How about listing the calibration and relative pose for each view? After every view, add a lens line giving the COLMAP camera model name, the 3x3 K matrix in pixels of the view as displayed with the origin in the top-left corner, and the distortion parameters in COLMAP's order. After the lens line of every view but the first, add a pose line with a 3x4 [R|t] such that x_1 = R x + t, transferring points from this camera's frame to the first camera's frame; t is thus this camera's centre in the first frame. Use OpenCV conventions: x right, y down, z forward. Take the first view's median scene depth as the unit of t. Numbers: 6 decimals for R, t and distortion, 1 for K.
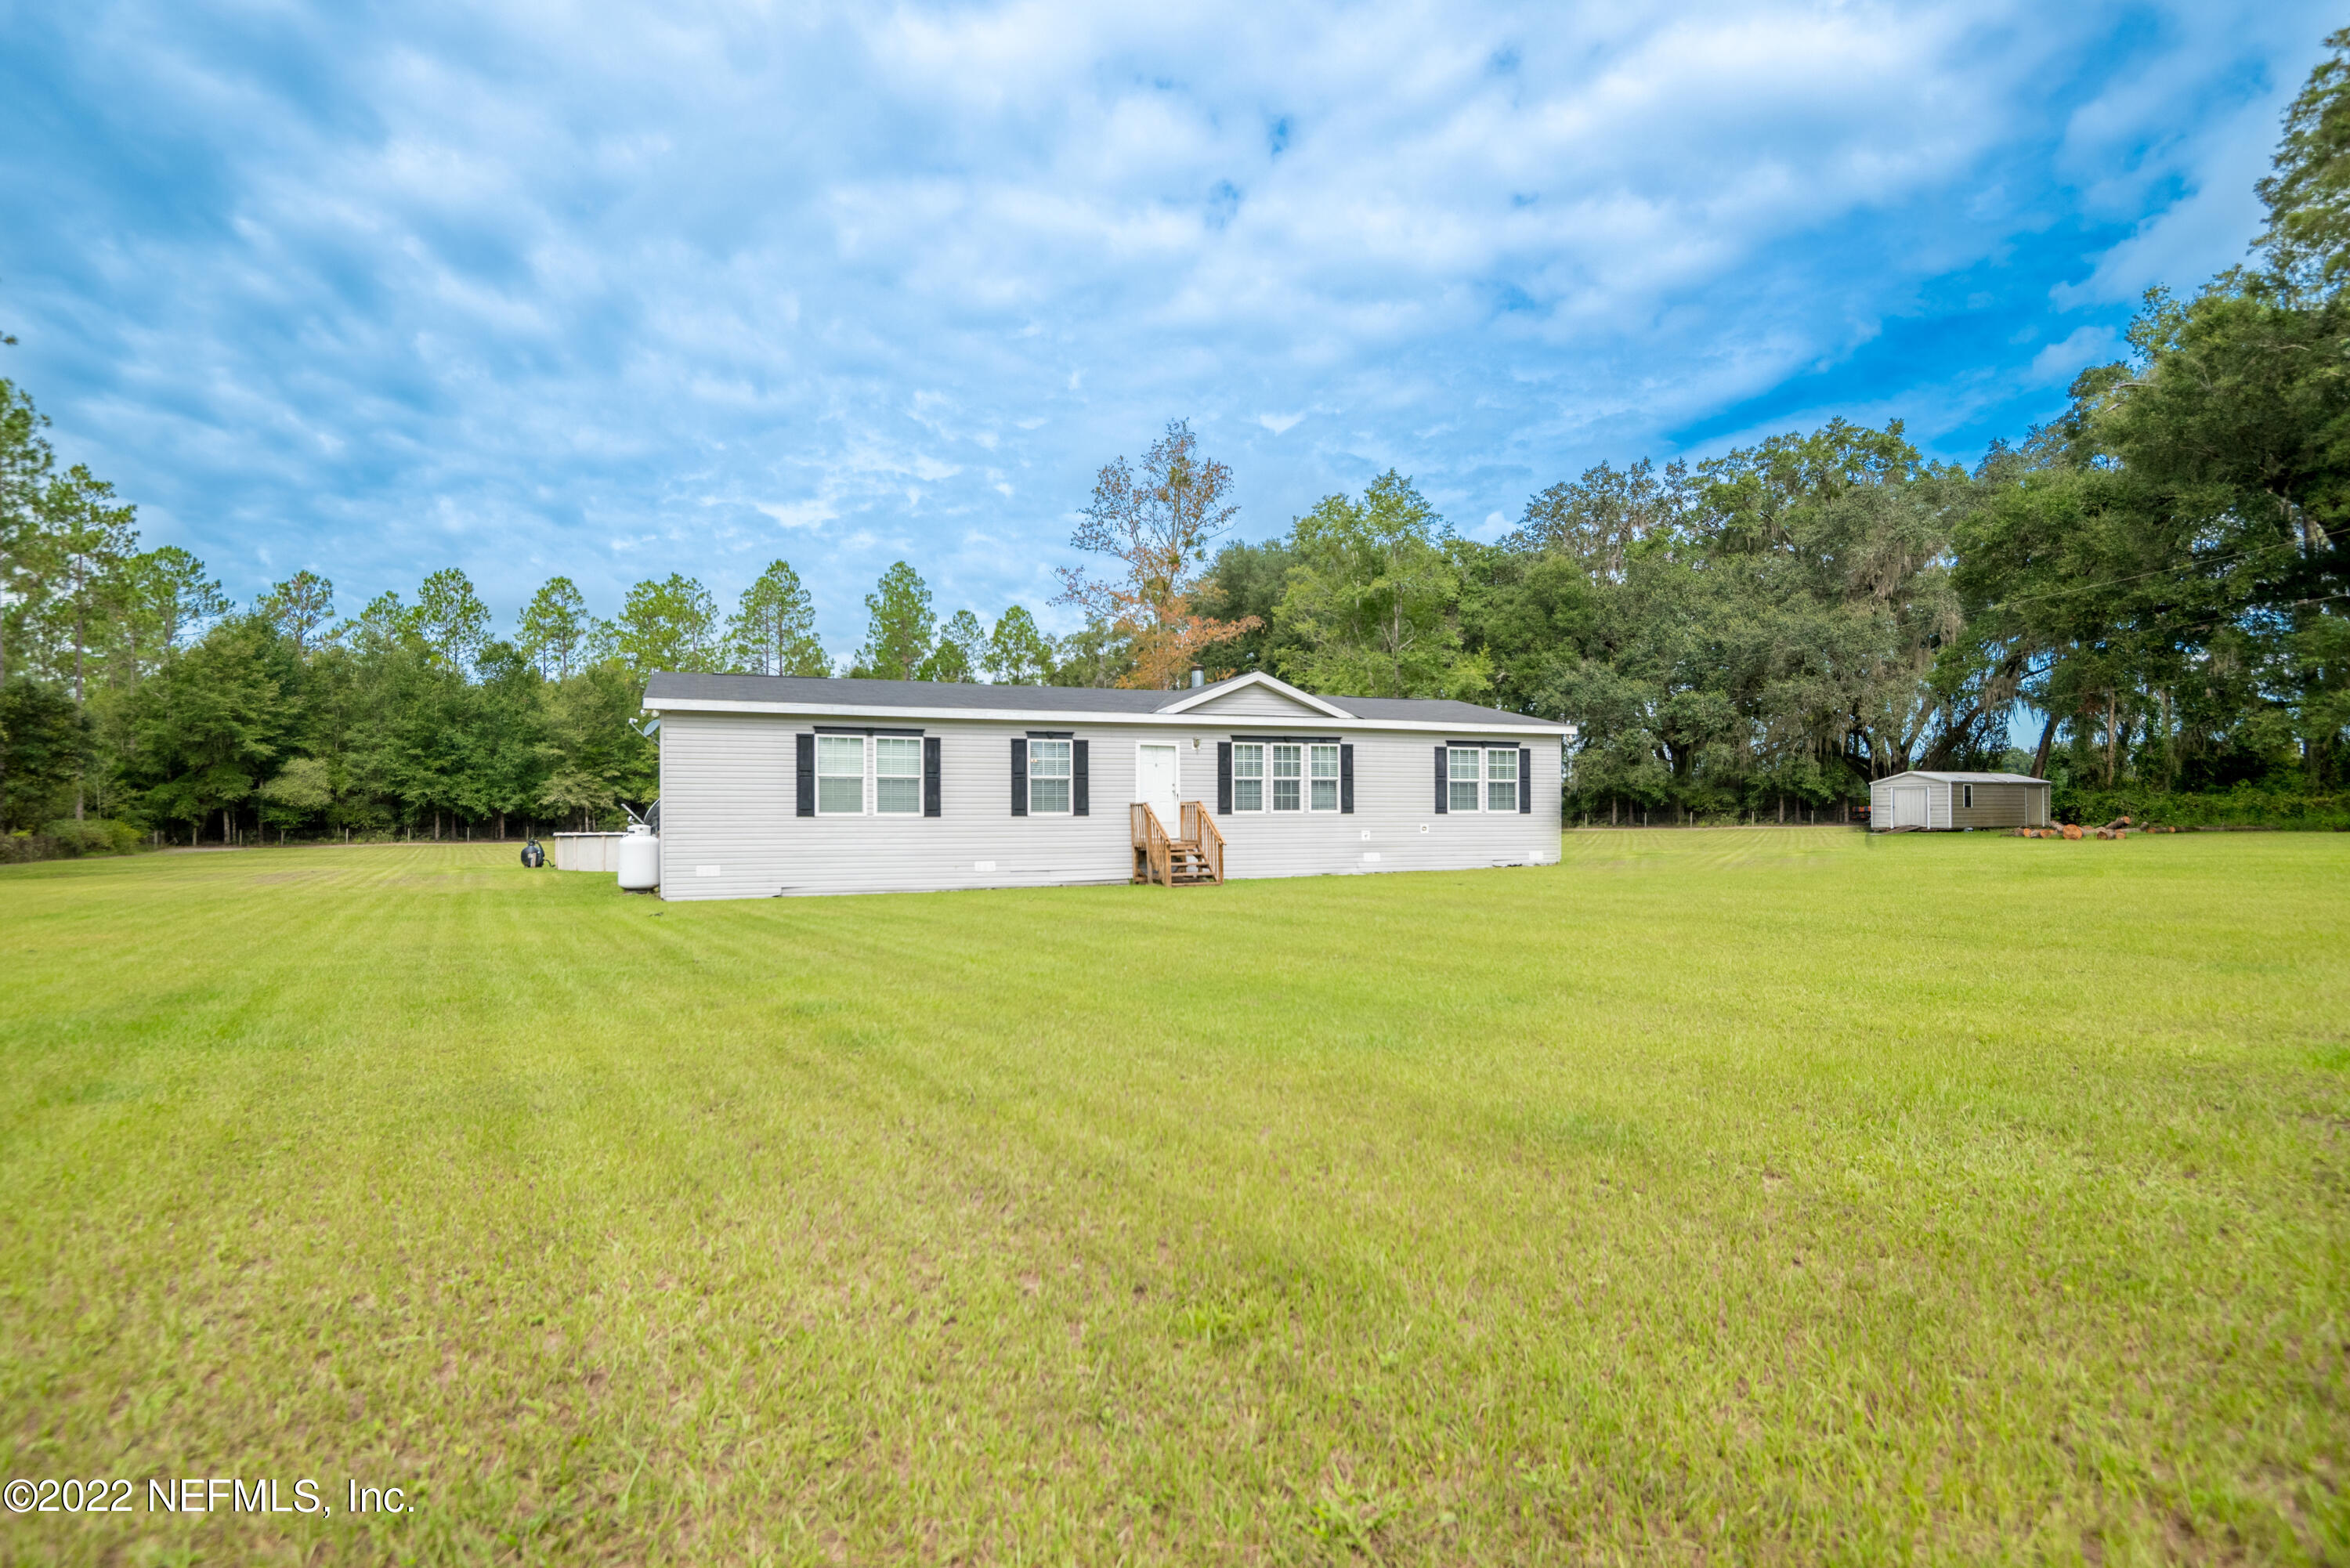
lens RADIAL K [[1107.2, 0, 1169.7], [0, 1107.2, 805.2], [0, 0, 1]] dist [-0.014165, -0.005911]
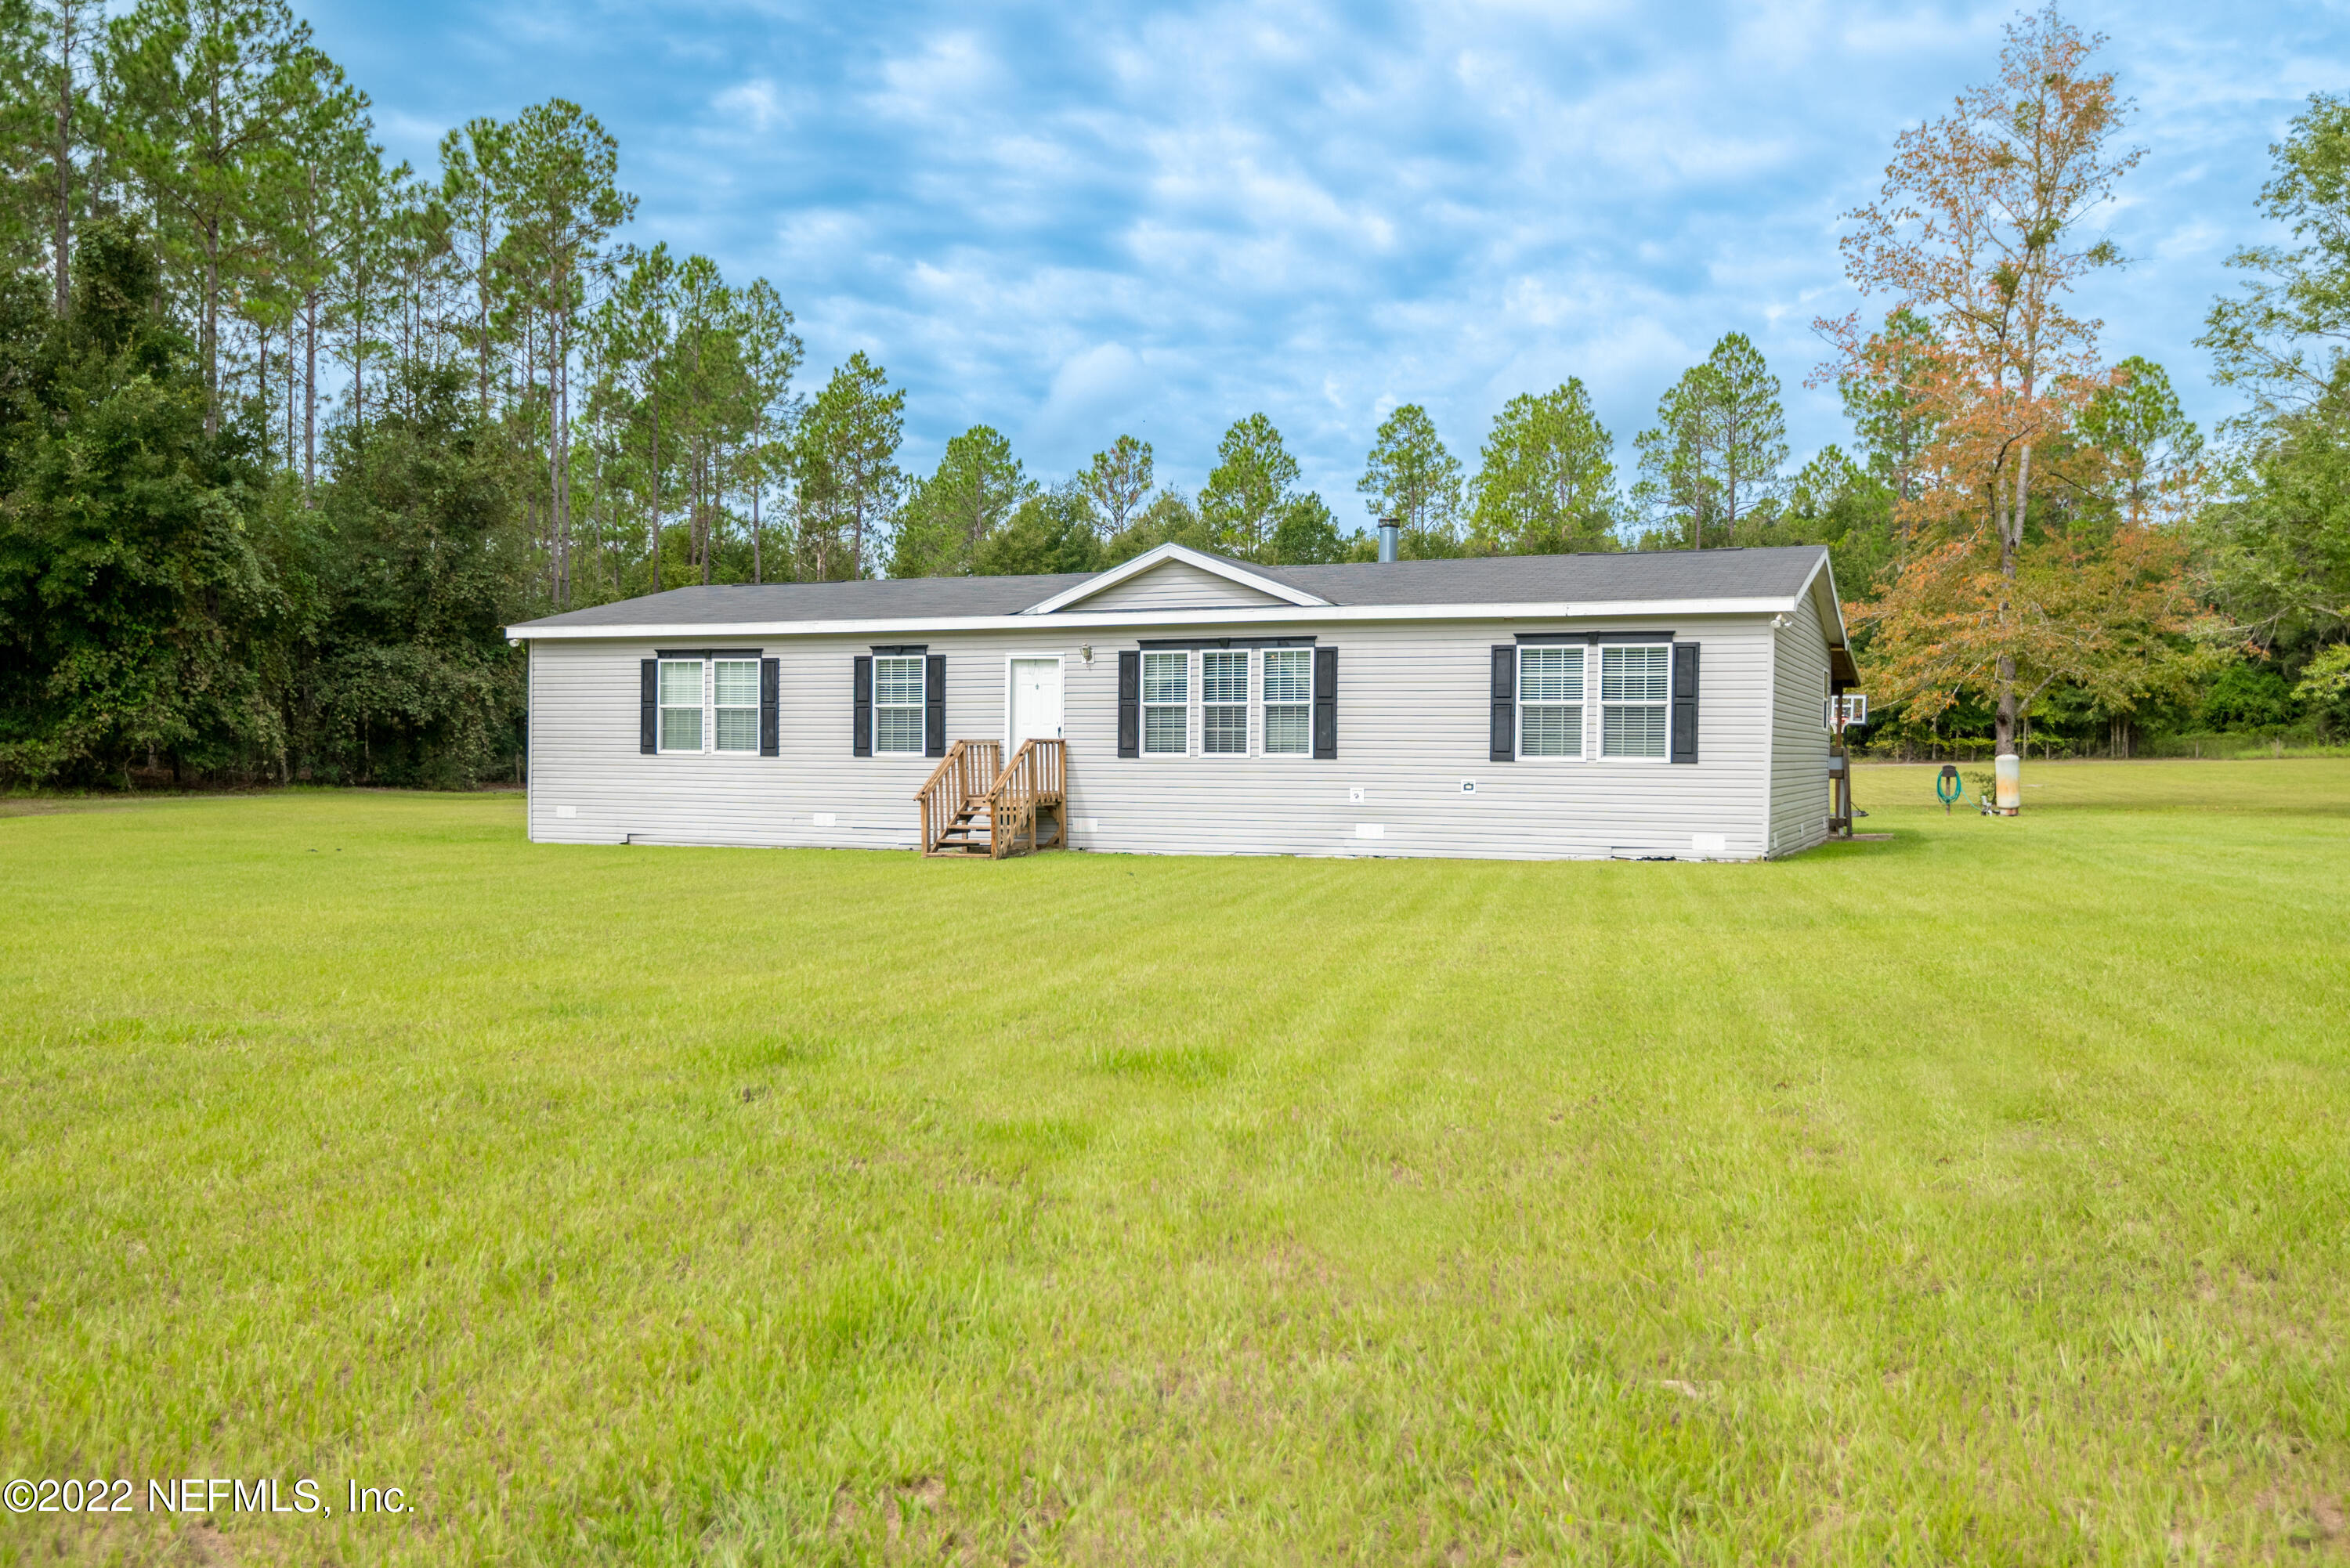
lens RADIAL K [[1884.6, 0, 1173.9], [0, 1884.6, 768.1], [0, 0, 1]] dist [-0.040720, 0.004617]
pose [[0.713215, 0.017861, -0.700718, 0.846663], [-0.003389, 0.999751, 0.022034, -0.010551], [0.700937, -0.013340, 0.713098, 0.190875]]
